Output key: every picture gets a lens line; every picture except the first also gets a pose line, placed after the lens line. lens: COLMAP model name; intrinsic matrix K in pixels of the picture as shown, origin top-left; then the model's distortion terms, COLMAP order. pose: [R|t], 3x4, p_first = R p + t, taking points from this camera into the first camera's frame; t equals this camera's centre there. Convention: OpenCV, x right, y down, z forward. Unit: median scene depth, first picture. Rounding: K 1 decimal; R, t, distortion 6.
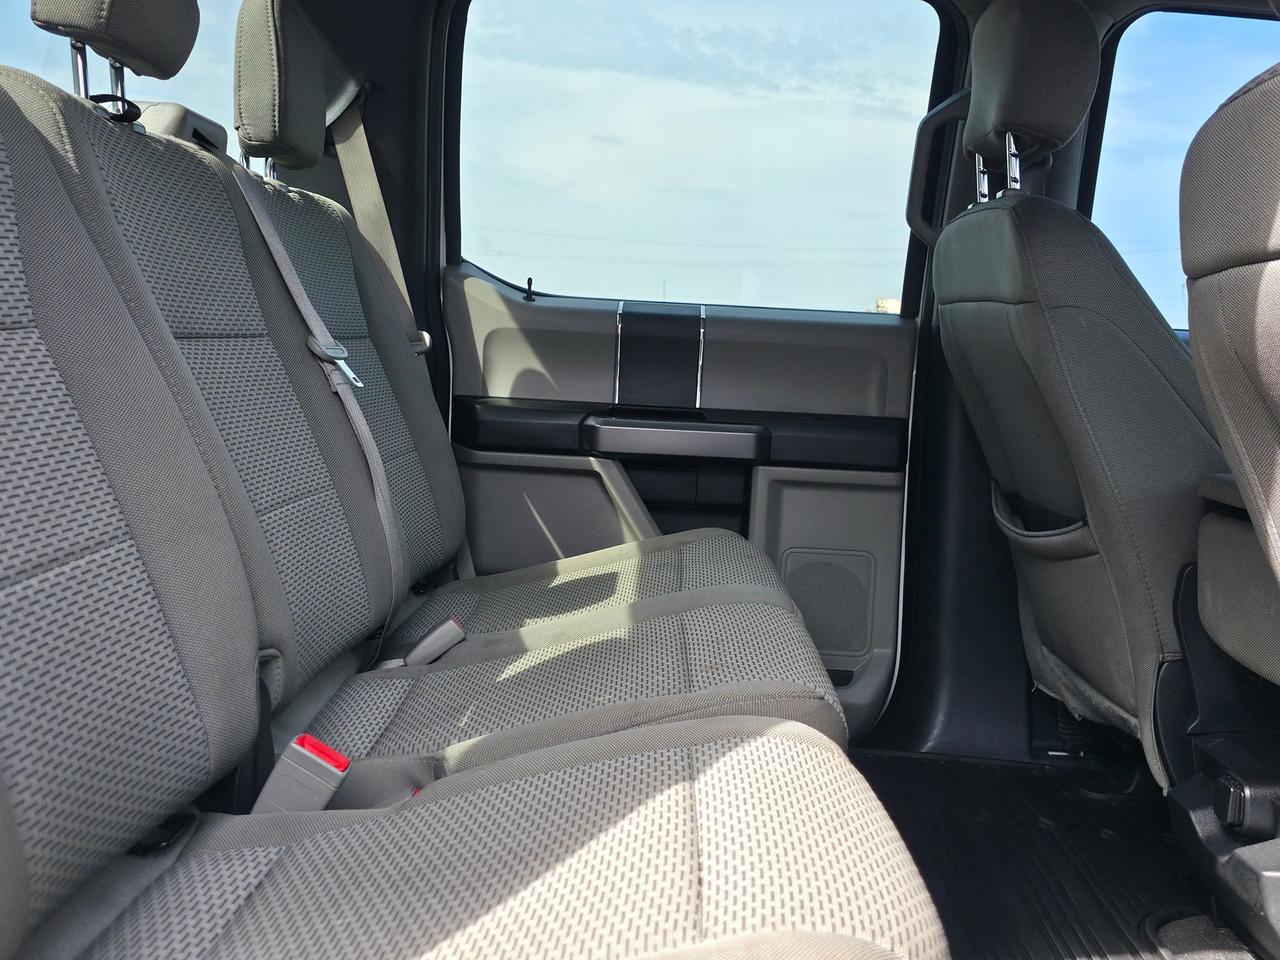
lens RADIAL K [[1295.7, 0, 640.0], [0, 1295.7, 480.0], [0, 0, 1]] dist [0.136030, -0.230596]
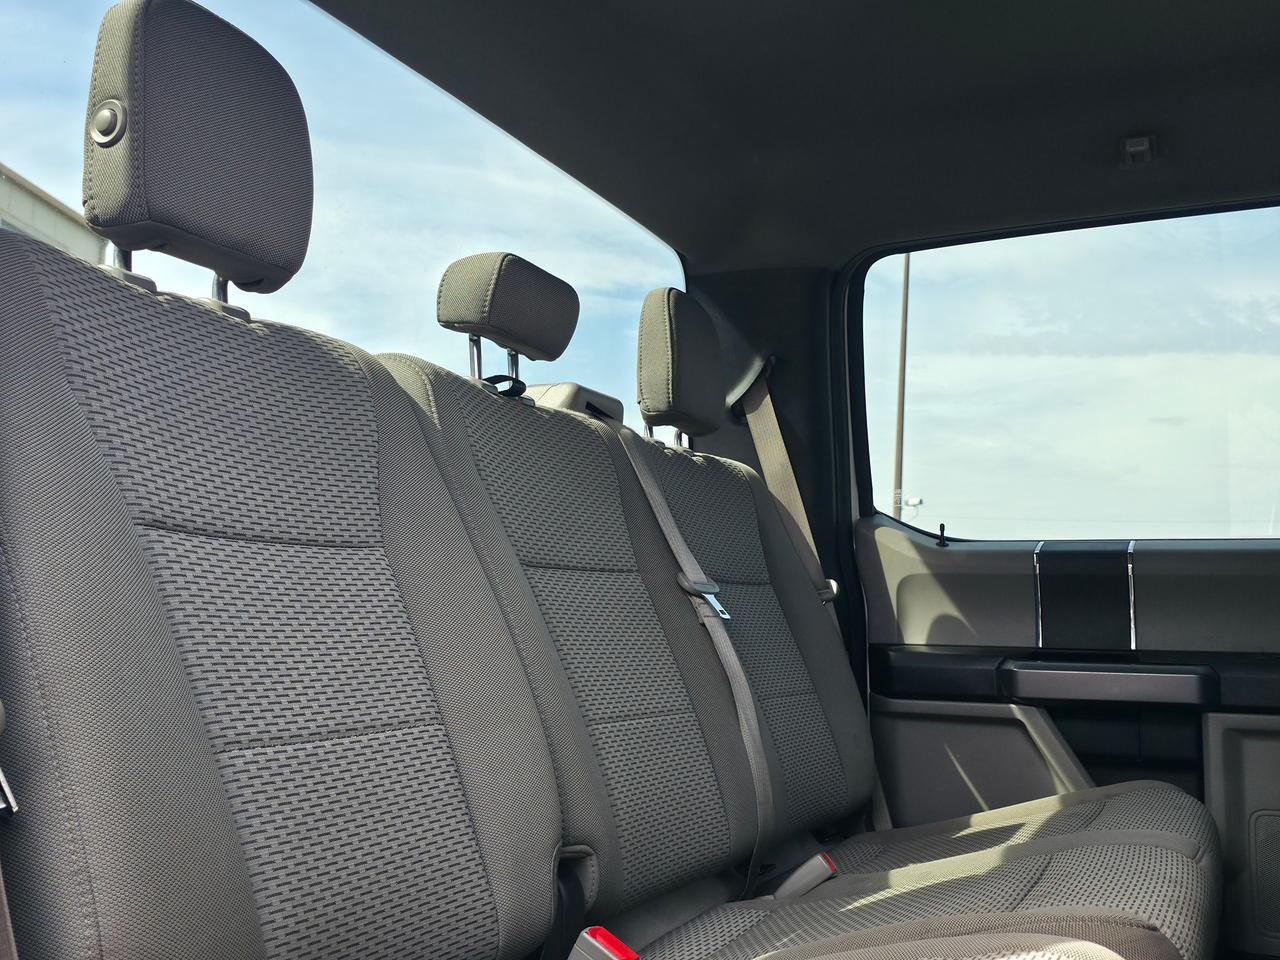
lens RADIAL K [[1295.7, 0, 640.0], [0, 1295.7, 480.0], [0, 0, 1]] dist [0.136030, -0.230596]
pose [[0.915448, -0.081291, -0.394141, 0.110488], [-0.009548, 0.974723, -0.223212, 0.041552], [0.402323, 0.208103, 0.891532, 0.005196]]
